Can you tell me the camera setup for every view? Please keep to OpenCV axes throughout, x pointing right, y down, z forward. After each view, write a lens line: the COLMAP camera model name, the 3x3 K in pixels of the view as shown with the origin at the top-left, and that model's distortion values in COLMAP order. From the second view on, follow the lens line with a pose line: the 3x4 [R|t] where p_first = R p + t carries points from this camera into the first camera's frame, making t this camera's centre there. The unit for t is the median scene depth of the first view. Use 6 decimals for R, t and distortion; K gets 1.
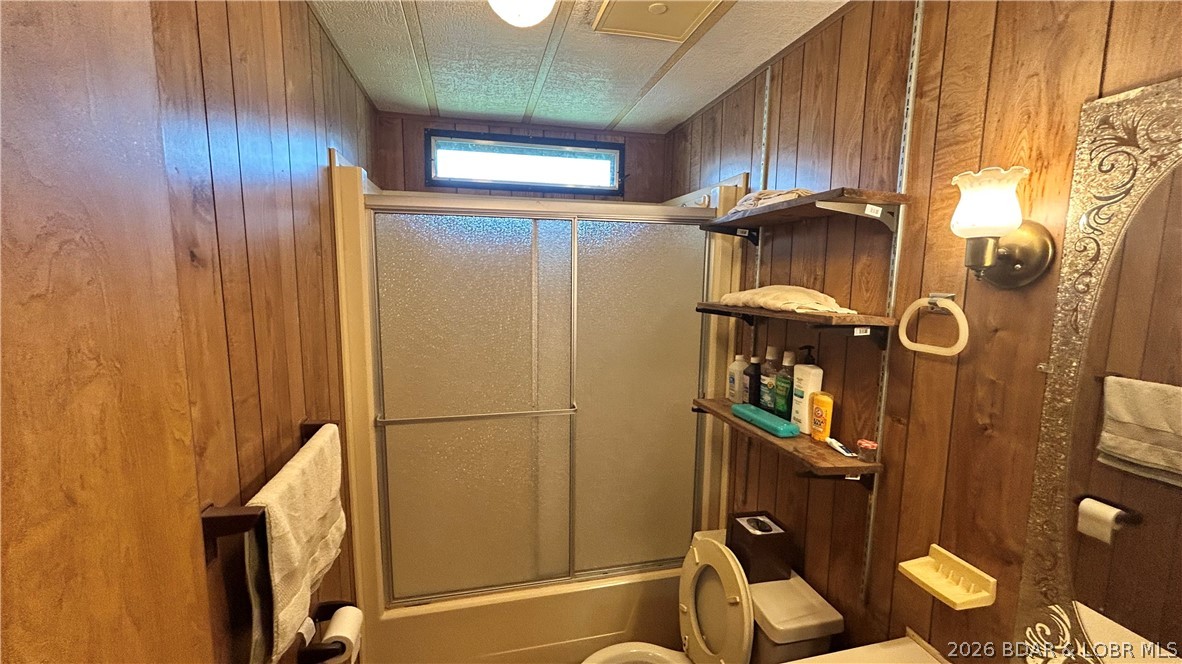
lens RADIAL K [[481.8, 0, 591.0], [0, 481.8, 332.0], [0, 0, 1]] dist [-0.000518, 0.000697]
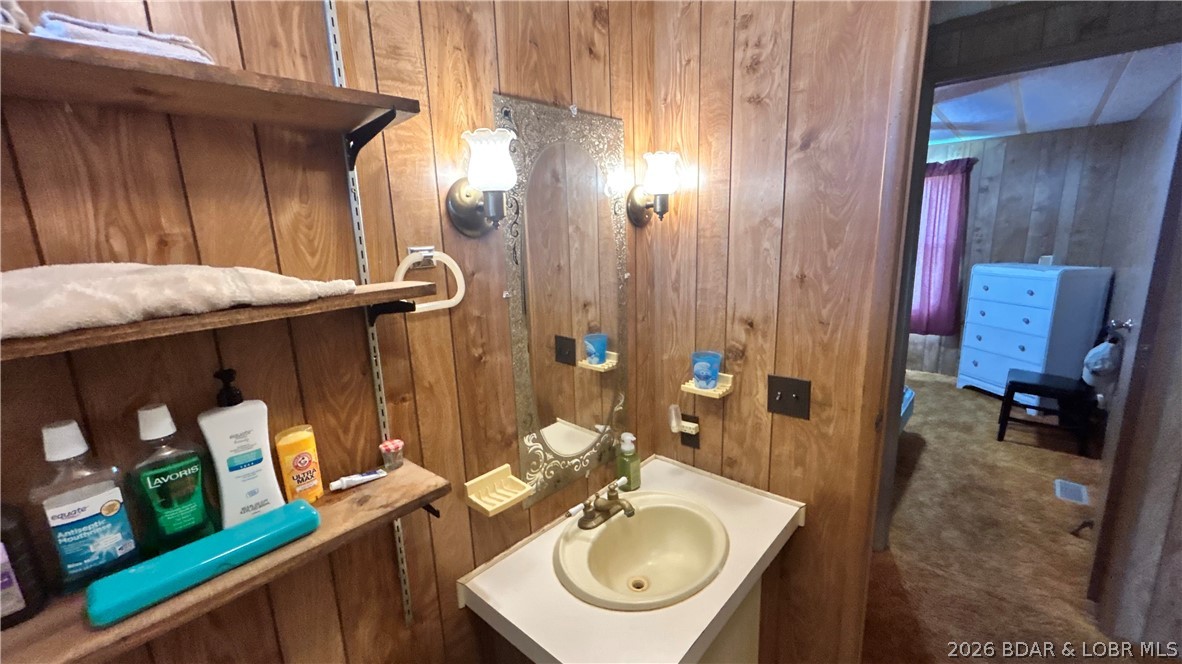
lens RADIAL K [[475.9, 0, 591.0], [0, 475.9, 332.0], [0, 0, 1]] dist [0.002720, 0.000304]
pose [[-0.558779, -0.165500, 0.812635, -0.220489], [0.129897, 0.950325, 0.282860, -0.126862], [-0.819081, 0.263615, -0.509523, 1.116169]]
